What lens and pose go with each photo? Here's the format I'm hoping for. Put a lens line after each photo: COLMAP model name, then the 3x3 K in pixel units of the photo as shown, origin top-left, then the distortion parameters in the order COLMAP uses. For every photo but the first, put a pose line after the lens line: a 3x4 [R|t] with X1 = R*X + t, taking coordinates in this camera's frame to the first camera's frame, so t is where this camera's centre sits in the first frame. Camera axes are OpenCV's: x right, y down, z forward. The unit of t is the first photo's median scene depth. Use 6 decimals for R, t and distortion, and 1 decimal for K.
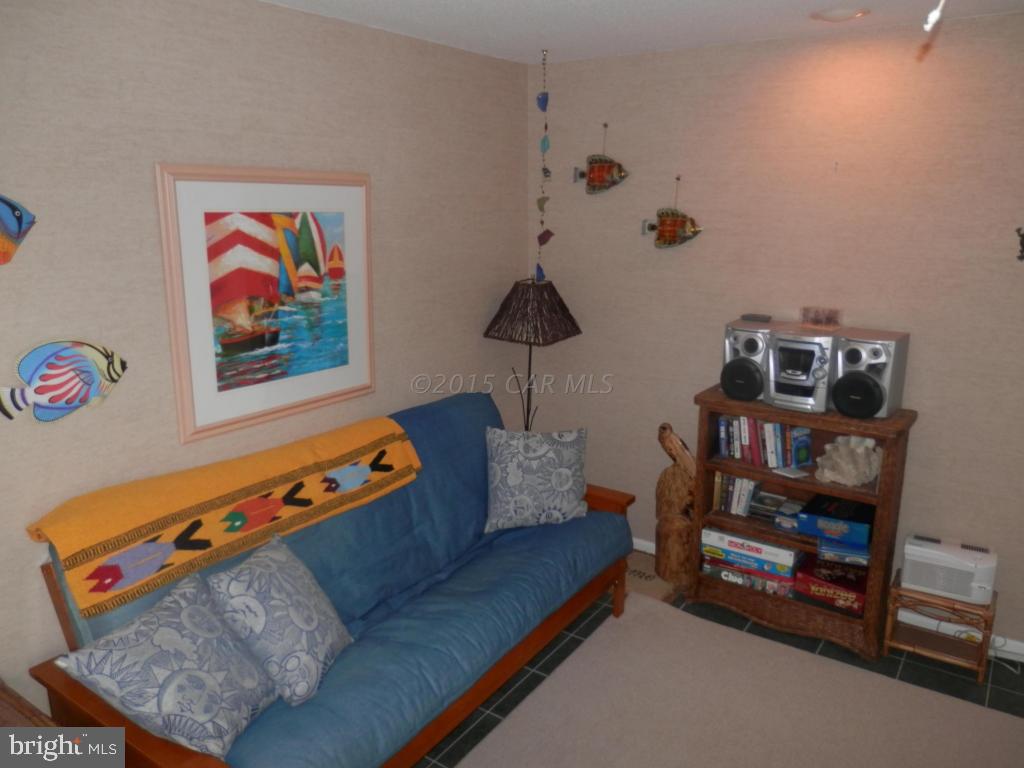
lens RADIAL K [[762.8, 0, 522.1], [0, 762.8, 384.1], [0, 0, 1]] dist [-0.000835, 0.015460]
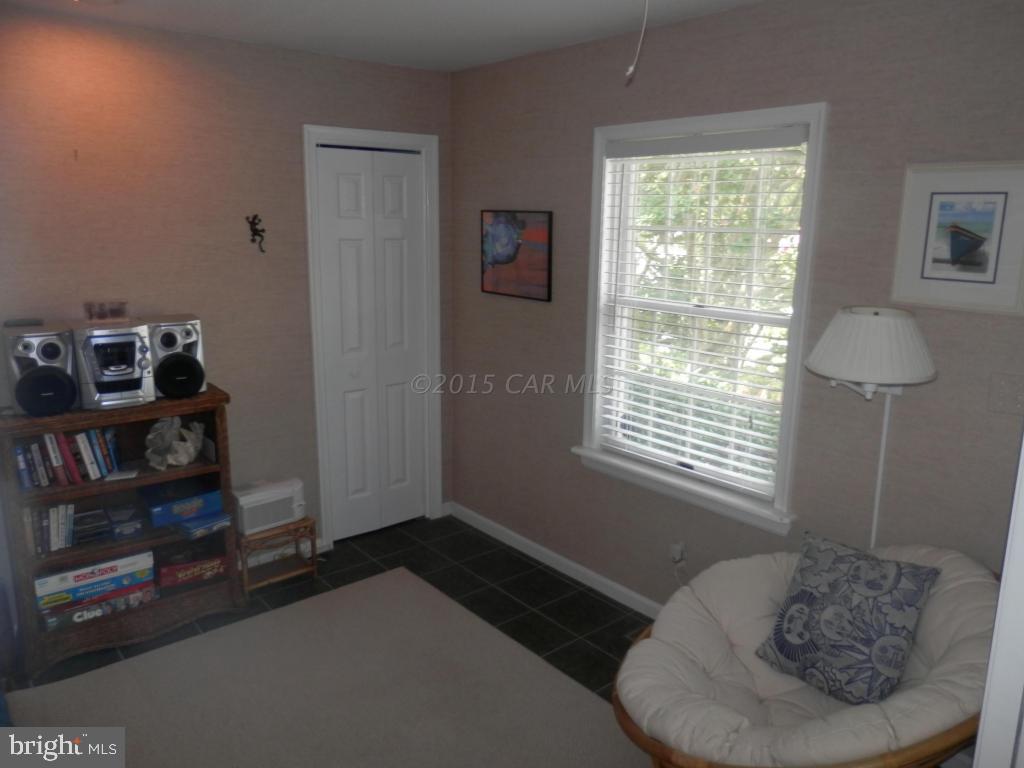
lens RADIAL K [[762.8, 0, 528.7], [0, 762.8, 381.5], [0, 0, 1]] dist [-0.000835, 0.015460]
pose [[0.267854, -0.200813, 0.942299, -0.384142], [0.223546, 0.964301, 0.141957, -0.018538], [-0.937167, 0.172623, 0.303183, 0.217372]]
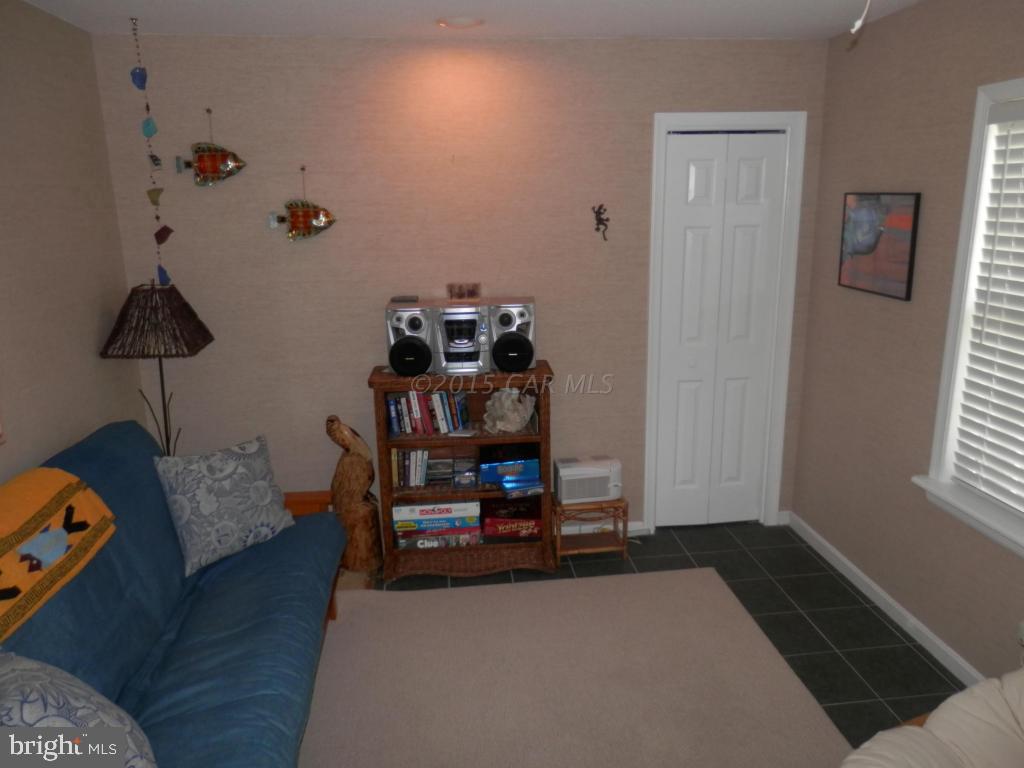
lens RADIAL K [[762.8, 0, 523.7], [0, 762.8, 383.8], [0, 0, 1]] dist [-0.000835, 0.015460]
pose [[0.757411, -0.166827, 0.631267, -0.268683], [0.174921, 0.983313, 0.049989, 0.005452], [-0.629072, 0.072559, 0.773953, 0.081561]]
